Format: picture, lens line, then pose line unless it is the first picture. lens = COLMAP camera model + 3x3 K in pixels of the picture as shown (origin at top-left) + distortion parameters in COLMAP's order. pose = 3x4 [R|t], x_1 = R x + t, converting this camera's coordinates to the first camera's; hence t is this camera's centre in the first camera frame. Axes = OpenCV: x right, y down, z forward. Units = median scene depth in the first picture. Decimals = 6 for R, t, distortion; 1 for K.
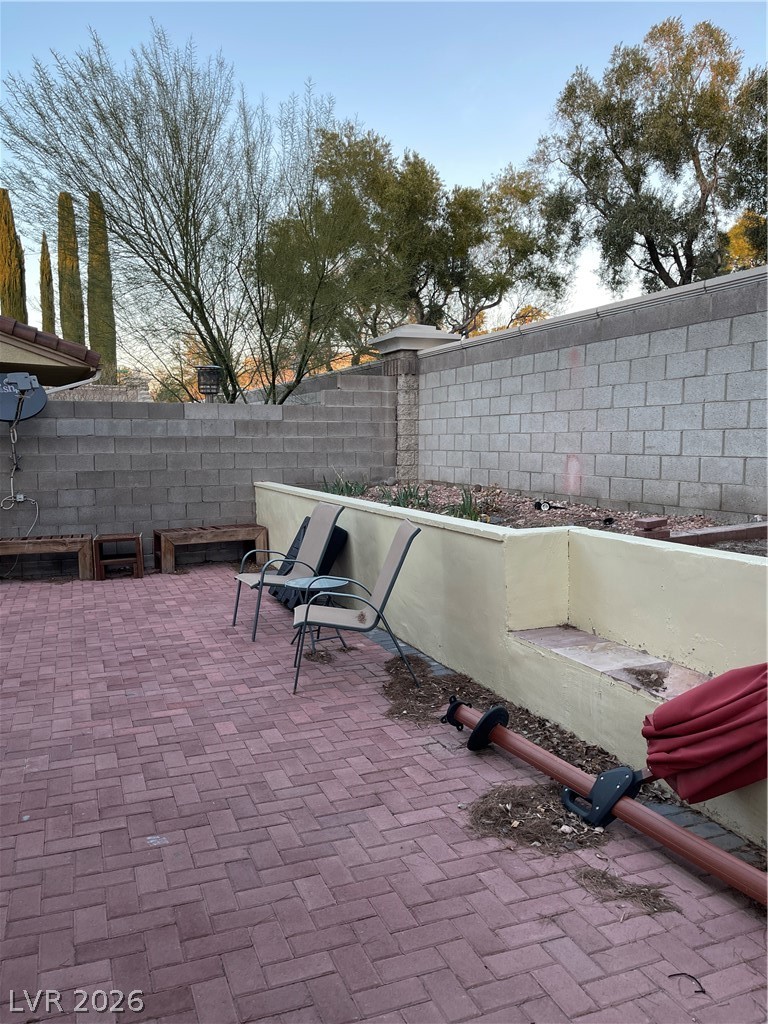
lens RADIAL K [[778.0, 0, 379.4], [0, 778.0, 514.2], [0, 0, 1]] dist [0.068244, -0.093331]
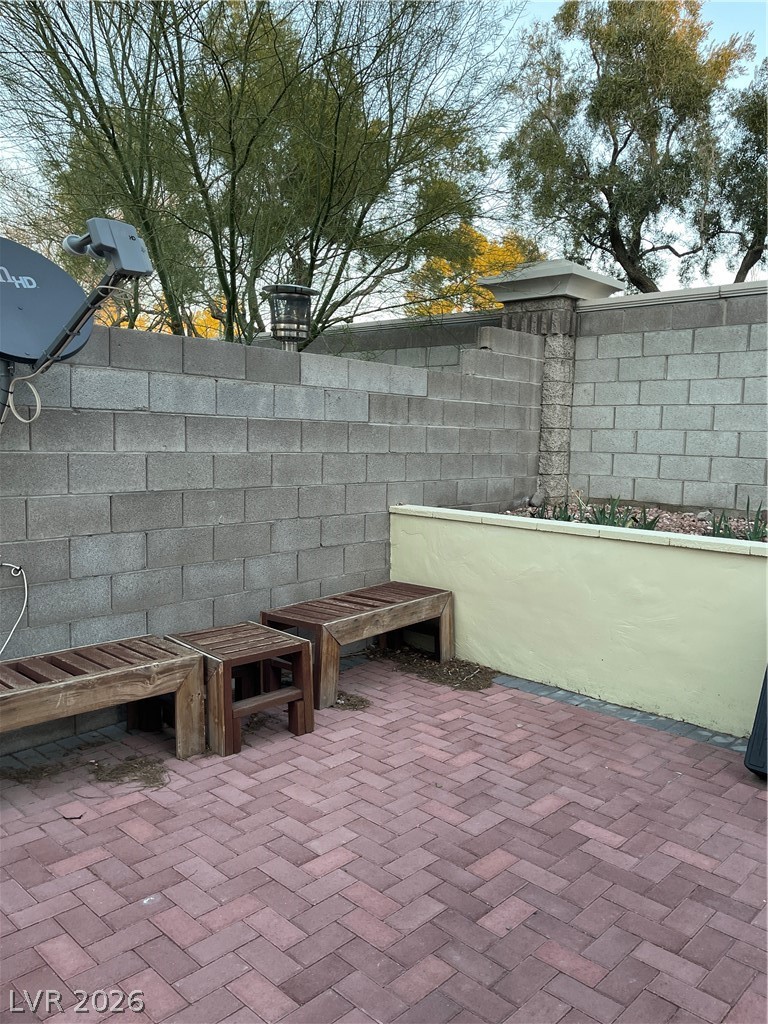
lens RADIAL K [[778.0, 0, 387.0], [0, 778.0, 508.0], [0, 0, 1]] dist [0.068244, -0.093331]
pose [[0.902308, -0.008249, 0.431014, -0.424657], [0.002547, 0.999901, 0.013804, -0.050314], [-0.431085, -0.011357, 0.902240, 0.533792]]
